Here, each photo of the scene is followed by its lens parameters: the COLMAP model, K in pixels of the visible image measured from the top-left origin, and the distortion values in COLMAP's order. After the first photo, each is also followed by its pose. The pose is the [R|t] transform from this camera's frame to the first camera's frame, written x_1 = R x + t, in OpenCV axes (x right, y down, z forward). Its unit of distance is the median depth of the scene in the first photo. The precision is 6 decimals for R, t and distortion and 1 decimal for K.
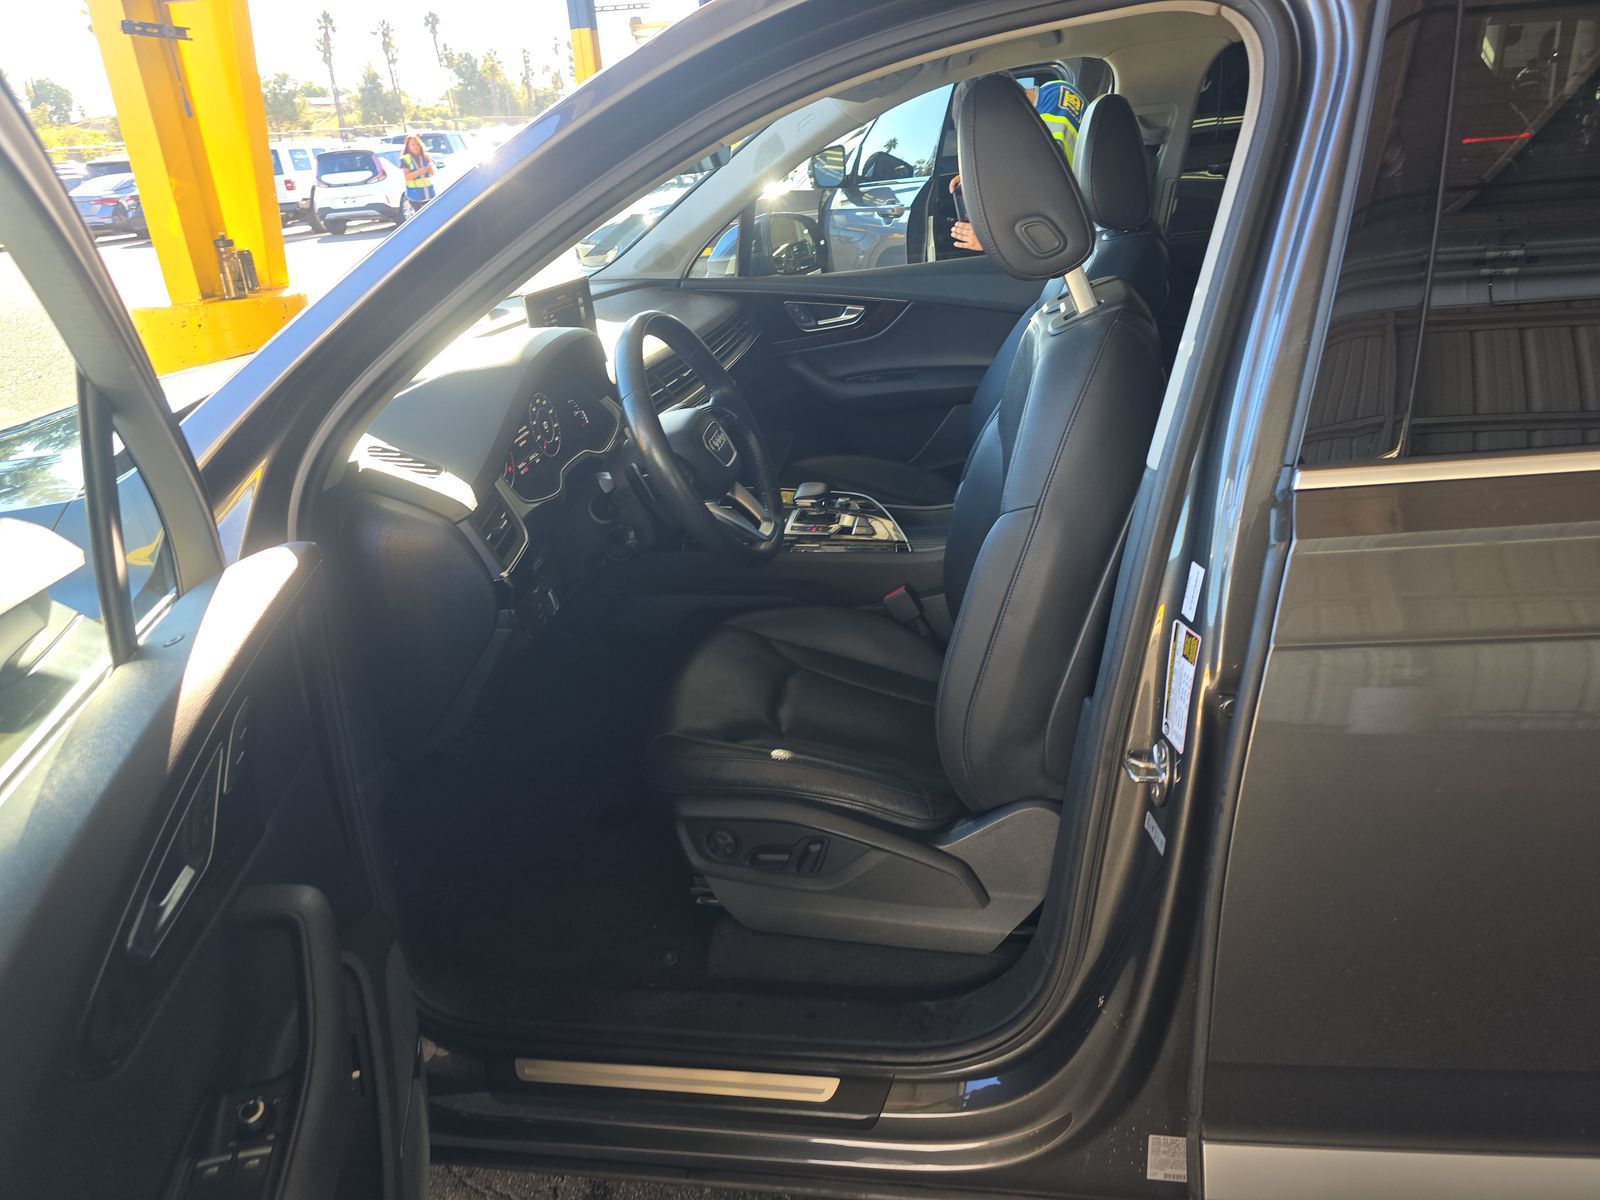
lens RADIAL K [[1106.1, 0, 806.1], [0, 1106.1, 593.5], [0, 0, 1]] dist [0.052120, -0.055860]
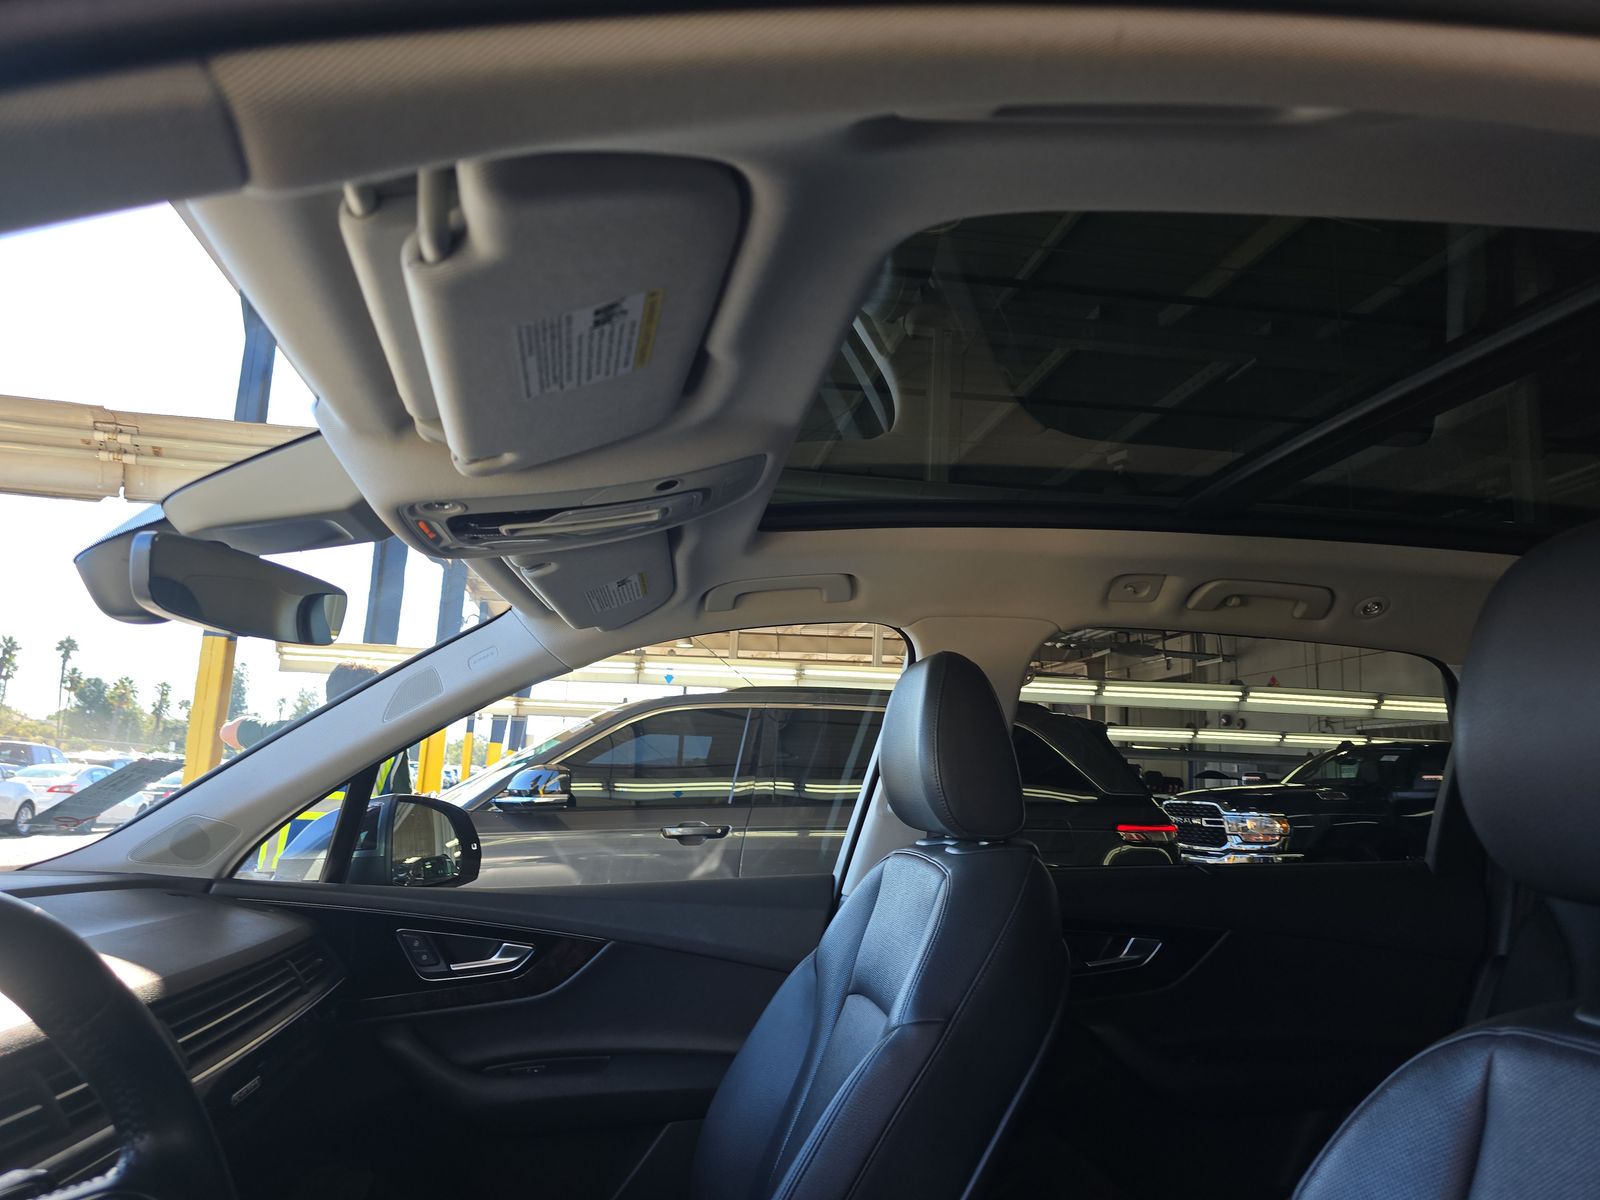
lens RADIAL K [[1106.1, 0, 806.1], [0, 1106.1, 593.5], [0, 0, 1]] dist [0.052120, -0.055860]
pose [[0.950367, 0.146505, 0.274478, -0.001404], [0.028677, 0.837195, -0.546152, -0.078175], [-0.309806, 0.526917, 0.791441, 0.354770]]
